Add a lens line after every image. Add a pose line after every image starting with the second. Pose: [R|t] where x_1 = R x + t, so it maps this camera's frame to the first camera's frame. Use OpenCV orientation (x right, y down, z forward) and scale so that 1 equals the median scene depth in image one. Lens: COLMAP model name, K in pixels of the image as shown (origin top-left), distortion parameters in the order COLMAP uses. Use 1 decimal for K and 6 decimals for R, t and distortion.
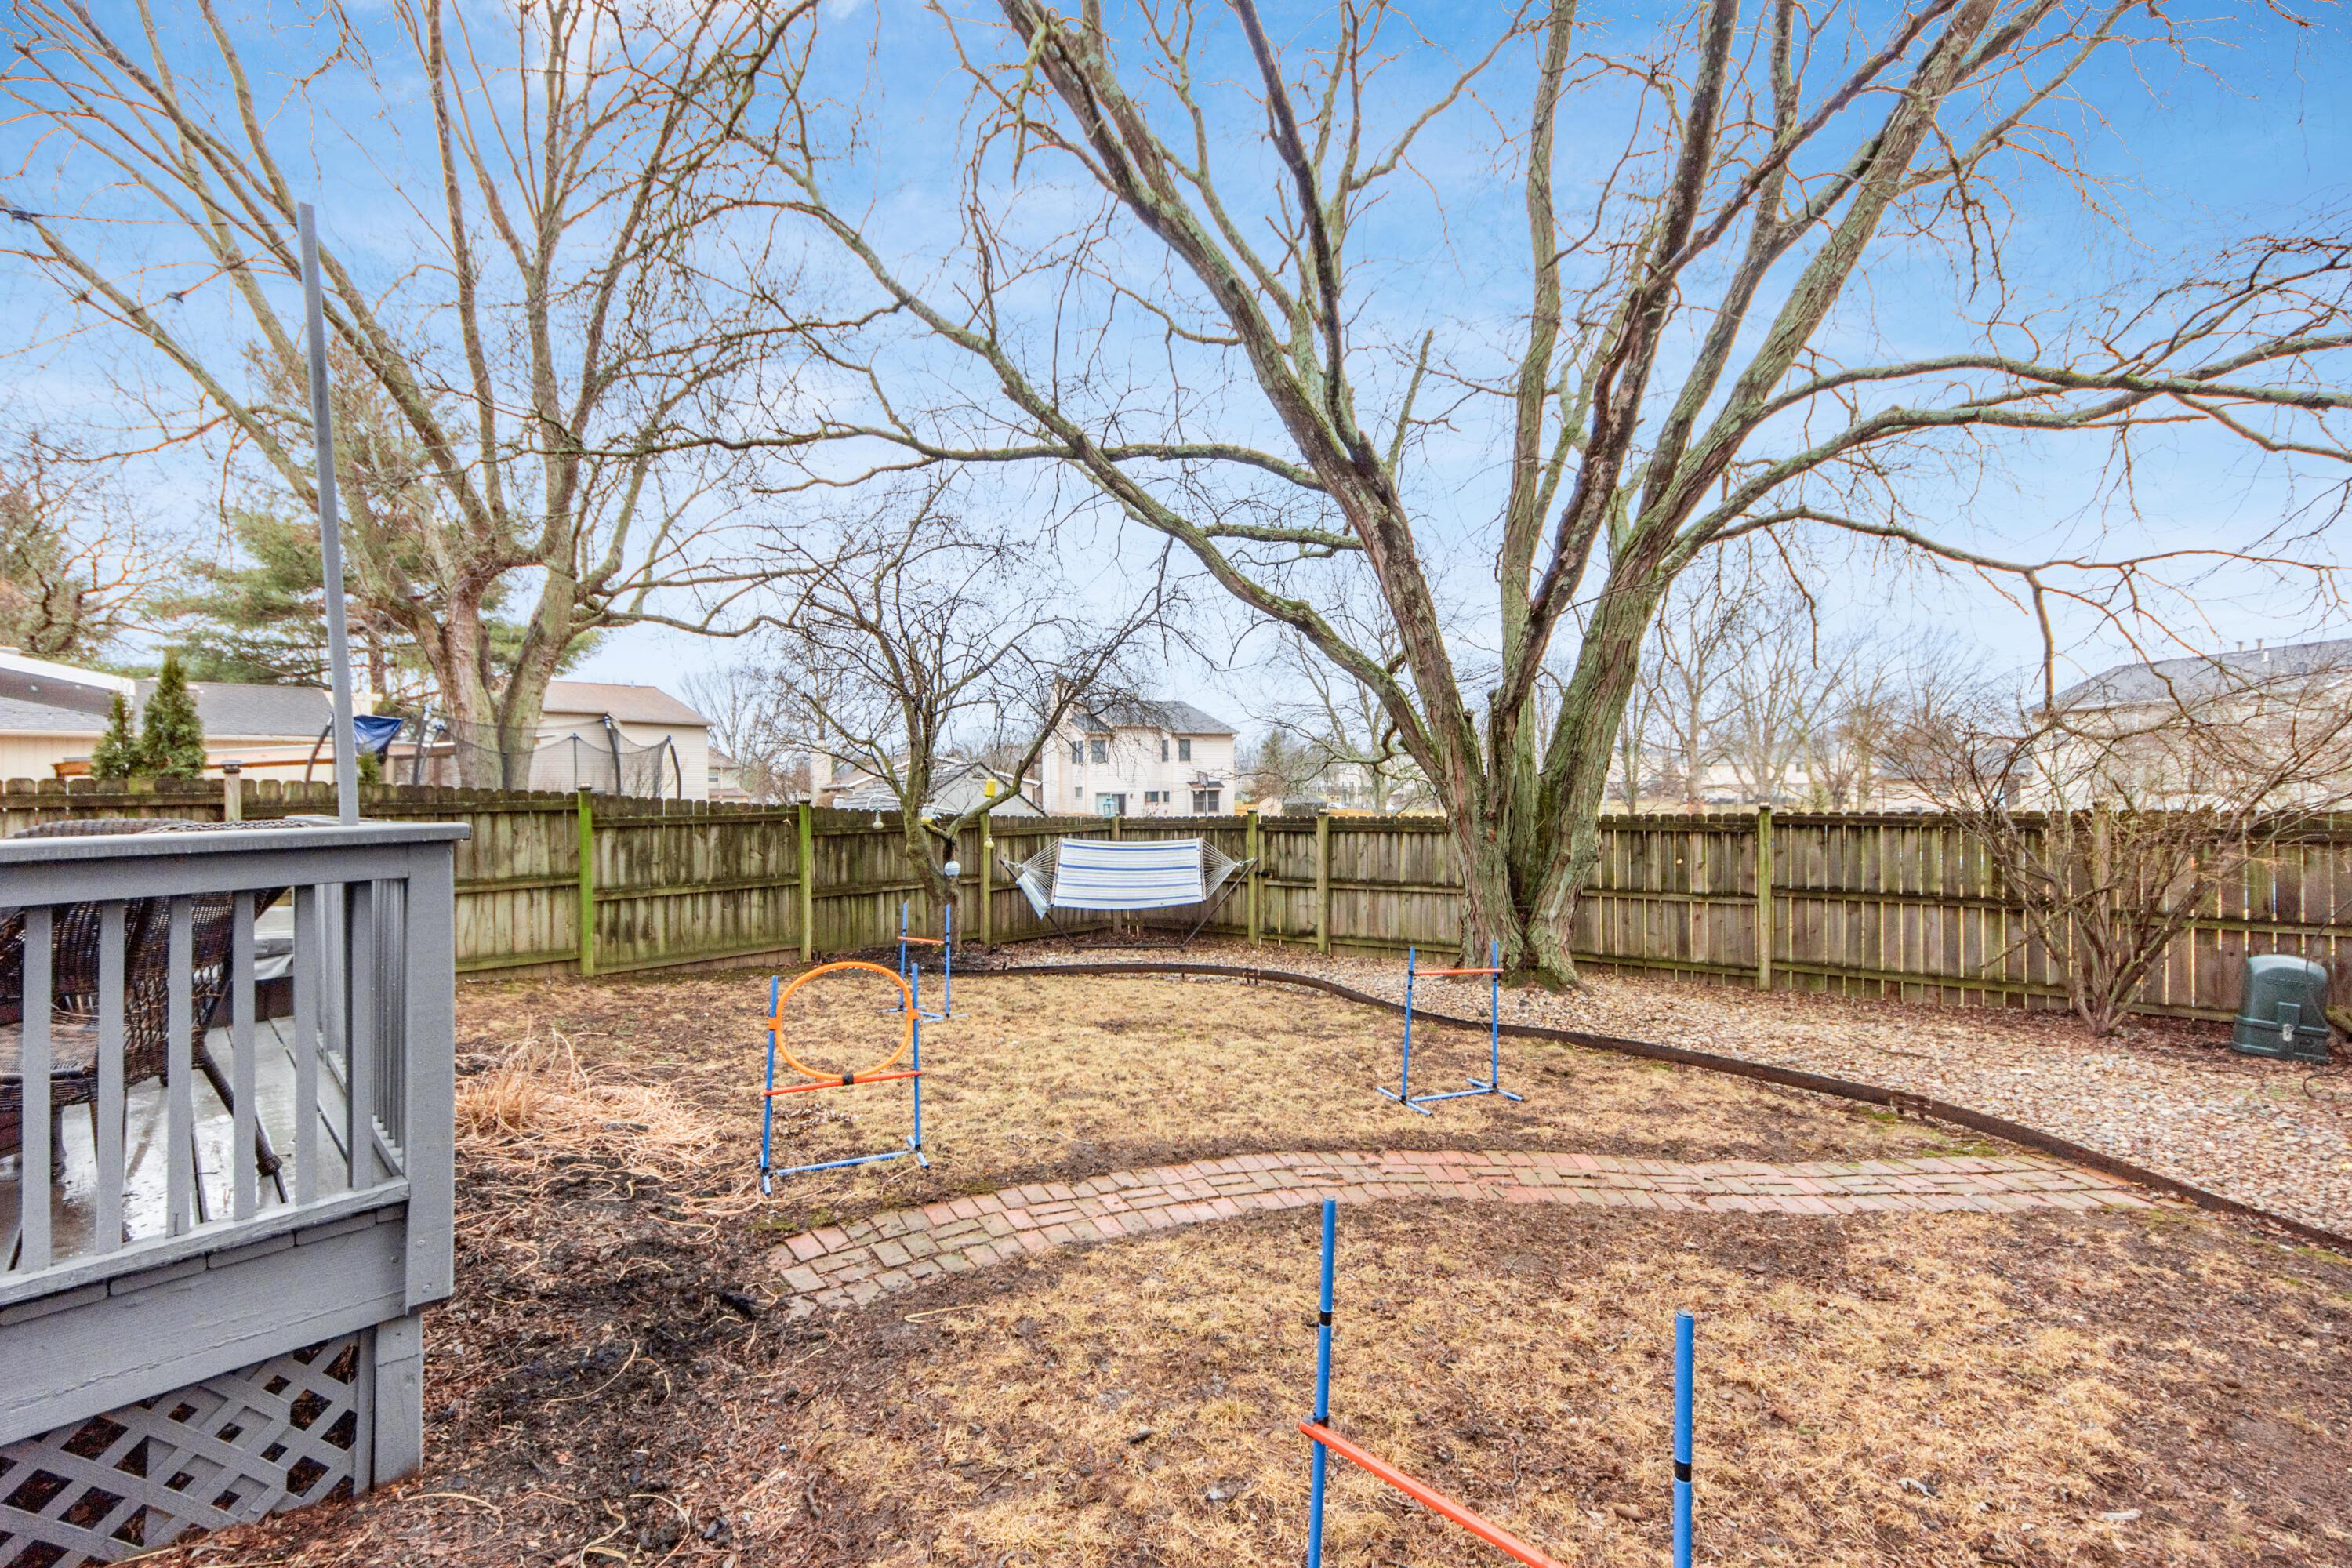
lens RADIAL K [[976.8, 0, 1174.9], [0, 976.8, 796.9], [0, 0, 1]] dist [-0.000827, -0.000207]
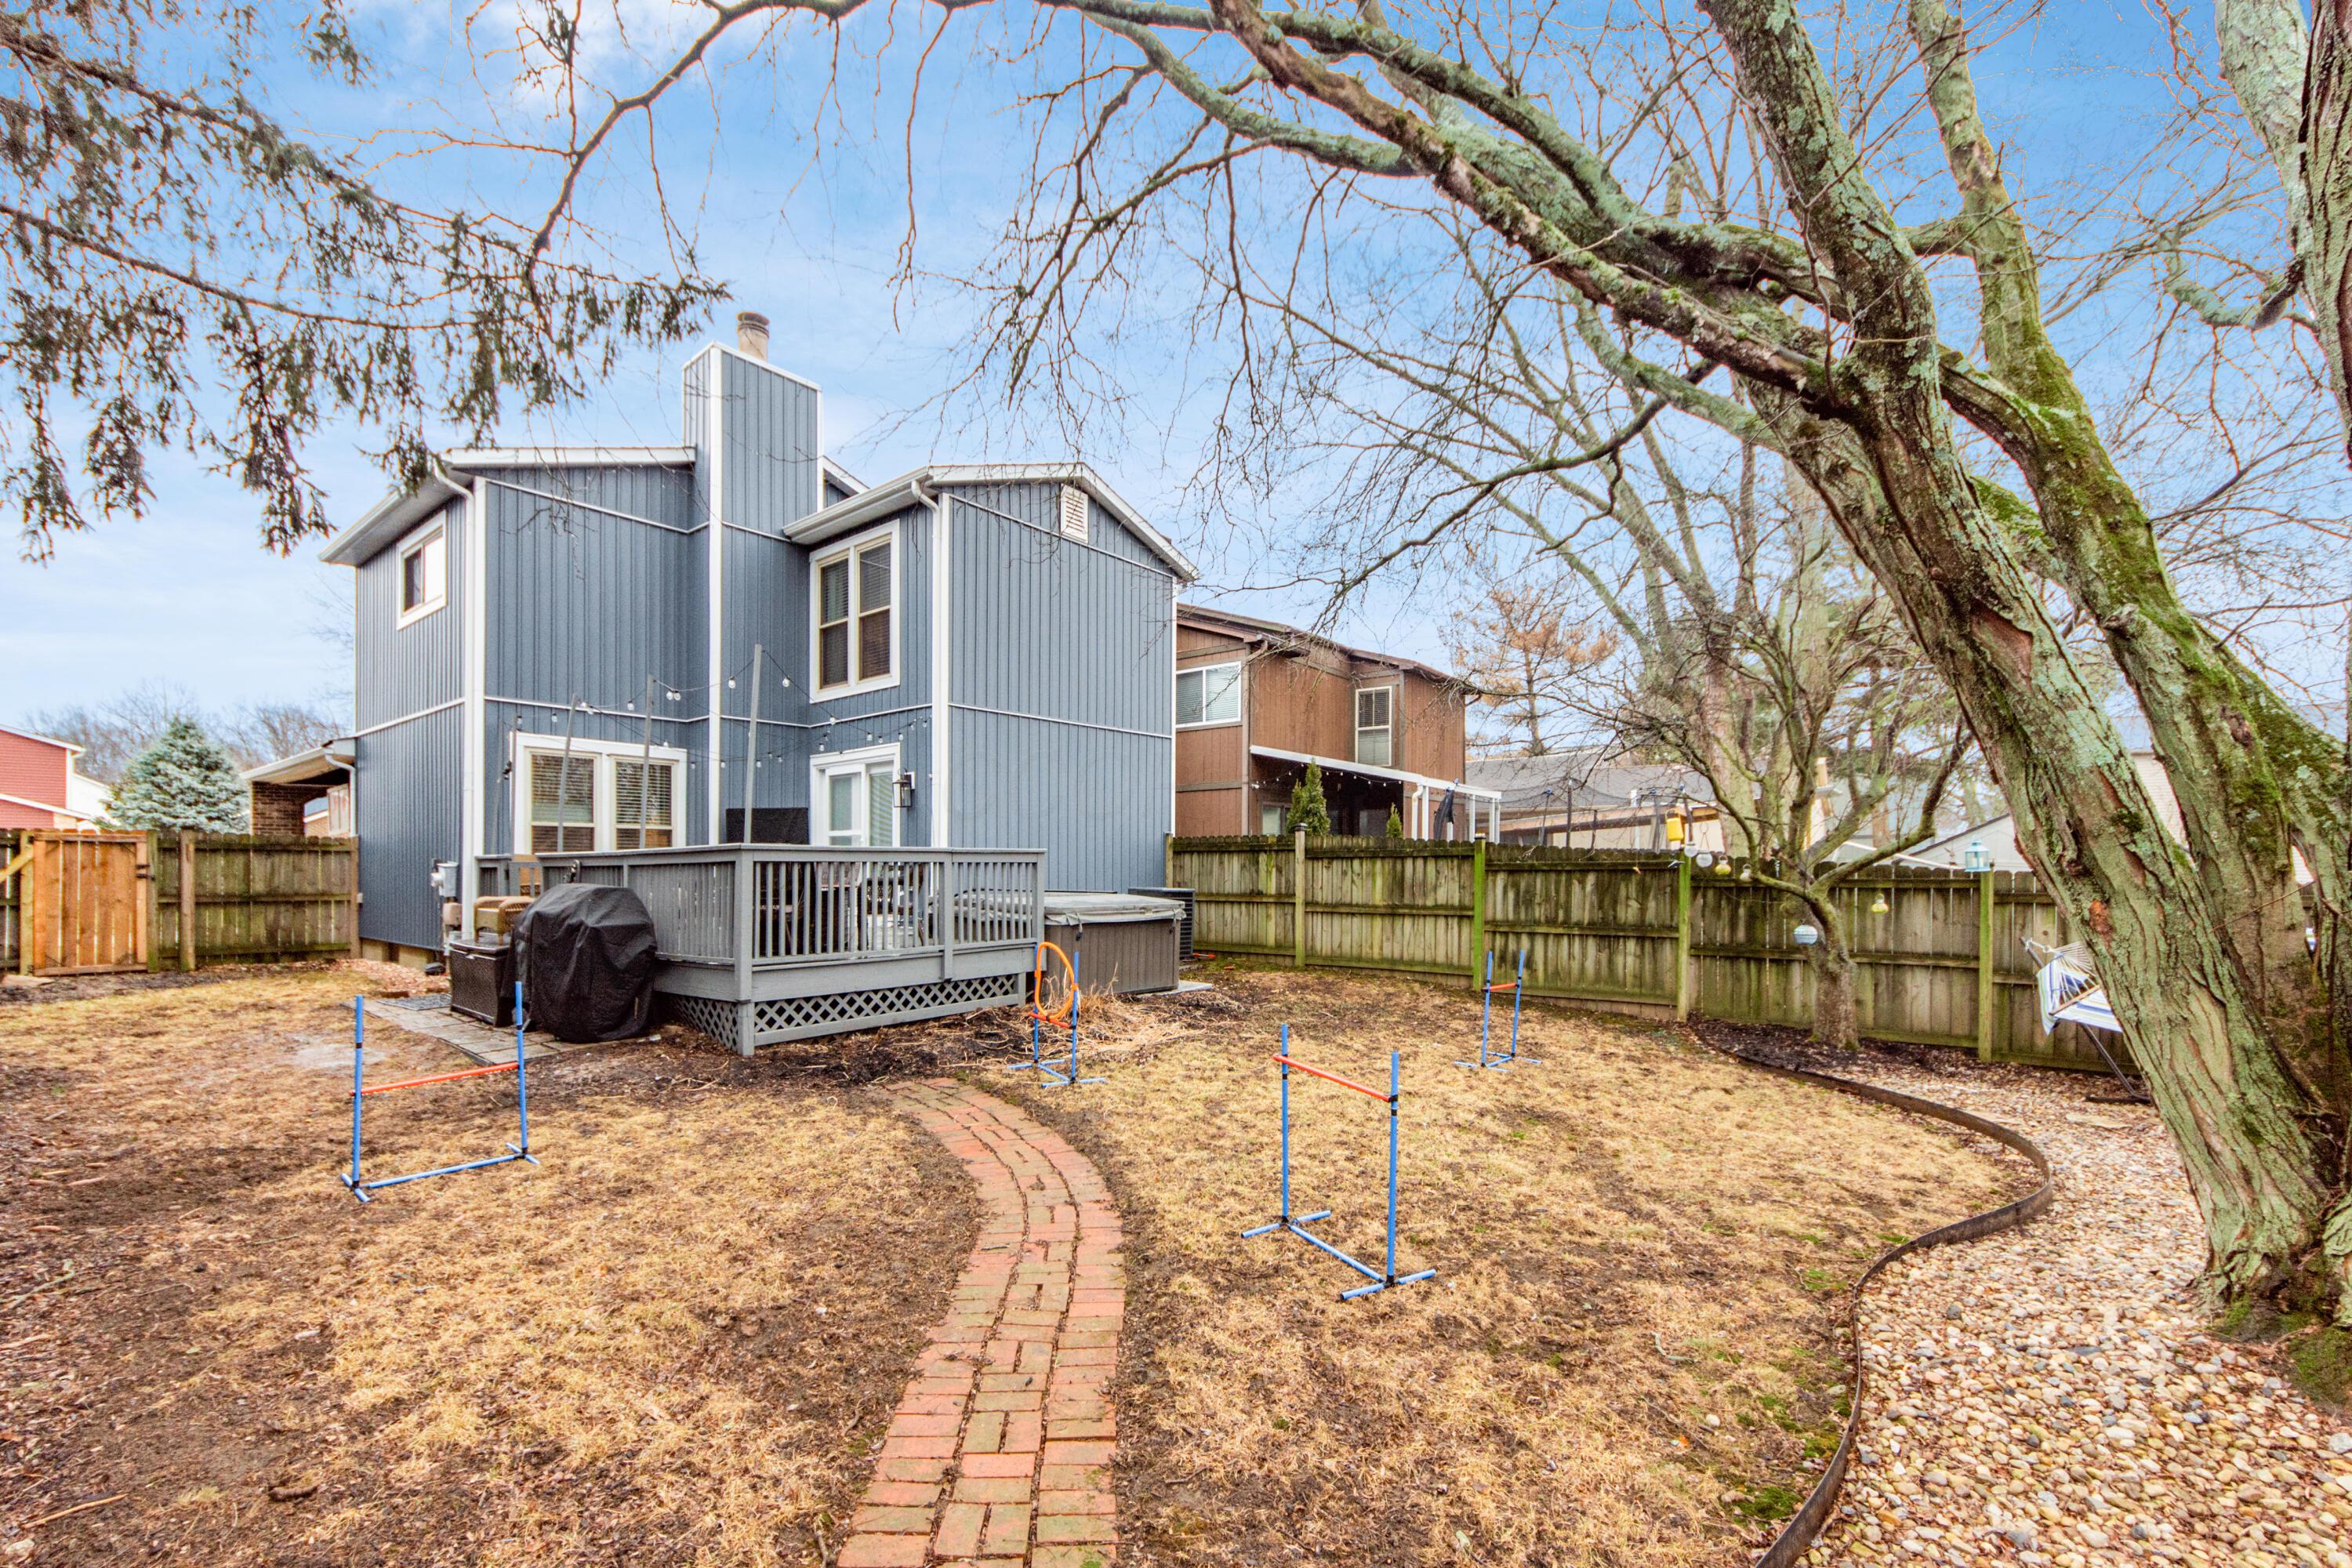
lens RADIAL K [[982.0, 0, 1175.3], [0, 982.0, 872.1], [0, 0, 1]] dist [0.000849, 0.000014]
pose [[0.087113, 0.019424, -0.996009, 0.564776], [-0.003636, 0.999809, 0.019180, 0.011504], [0.996192, 0.001951, 0.087167, 0.486065]]
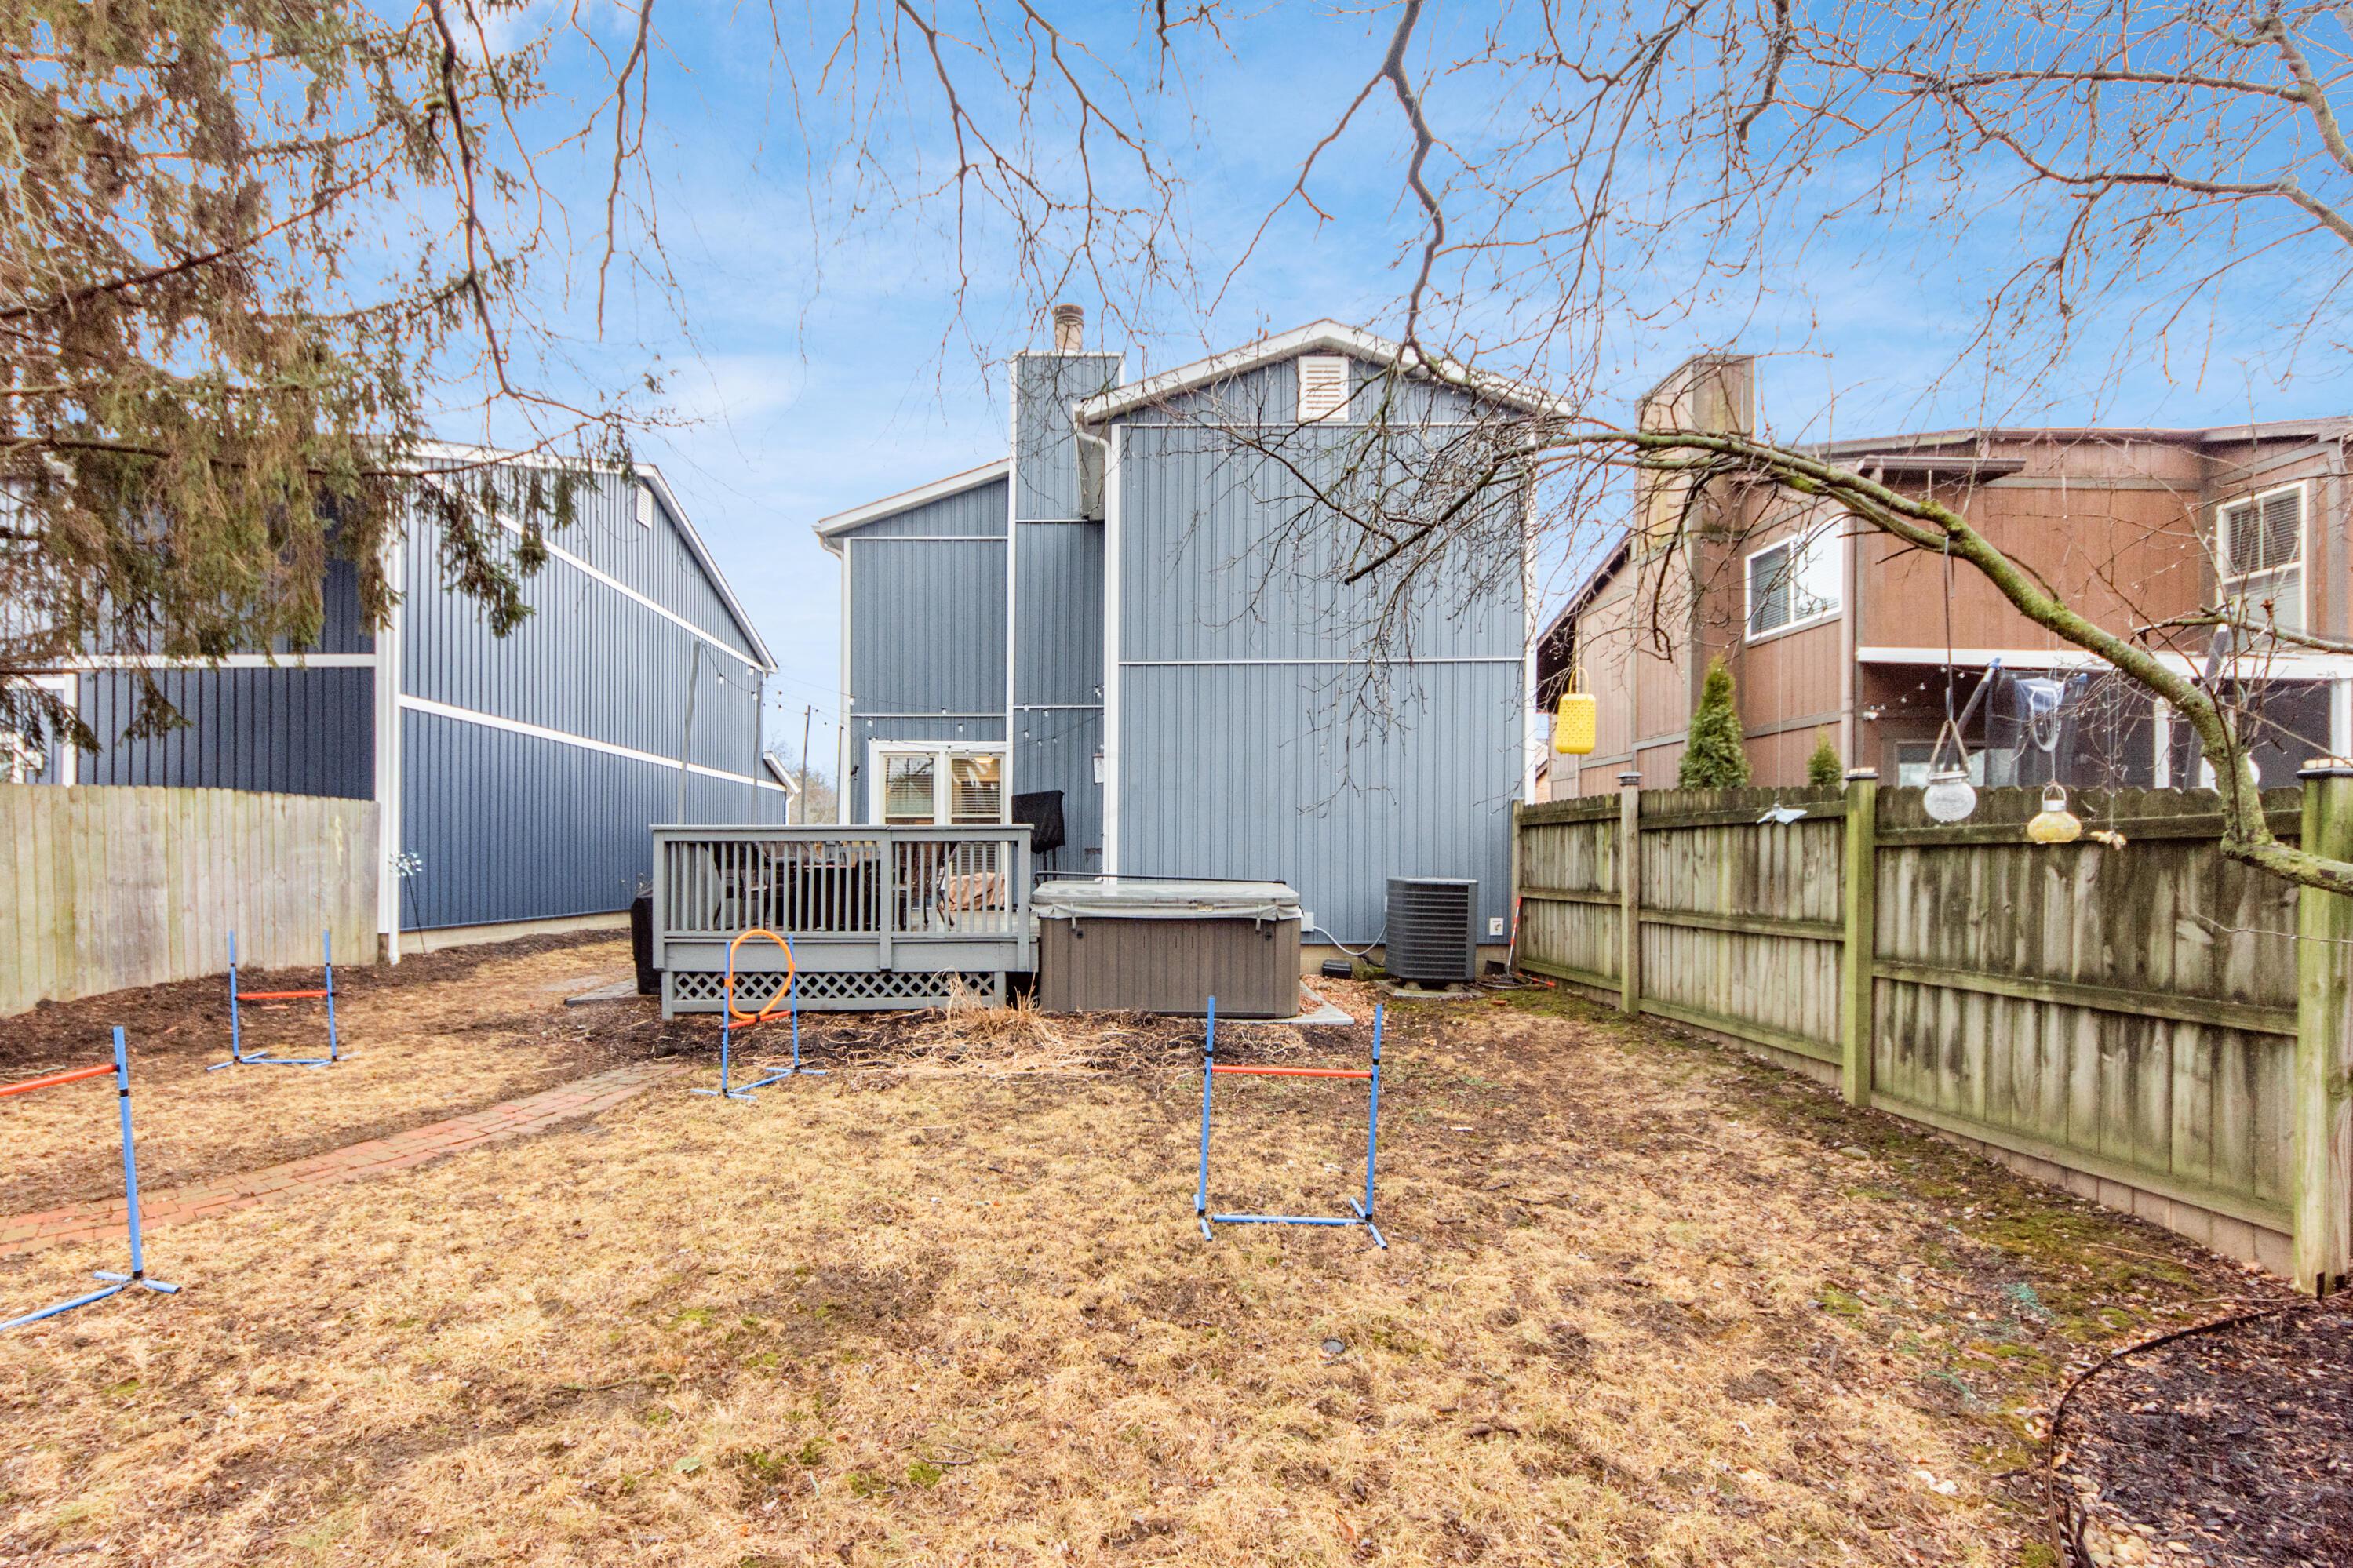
lens RADIAL K [[1029.8, 0, 1100.5], [0, 1029.8, 857.4], [0, 0, 1]] dist [-0.004773, -0.001032]
pose [[-0.725825, 0.013093, -0.687755, 0.132440], [0.009483, 0.999914, 0.009028, 0.027304], [0.687814, 0.000030, -0.725887, 1.077013]]
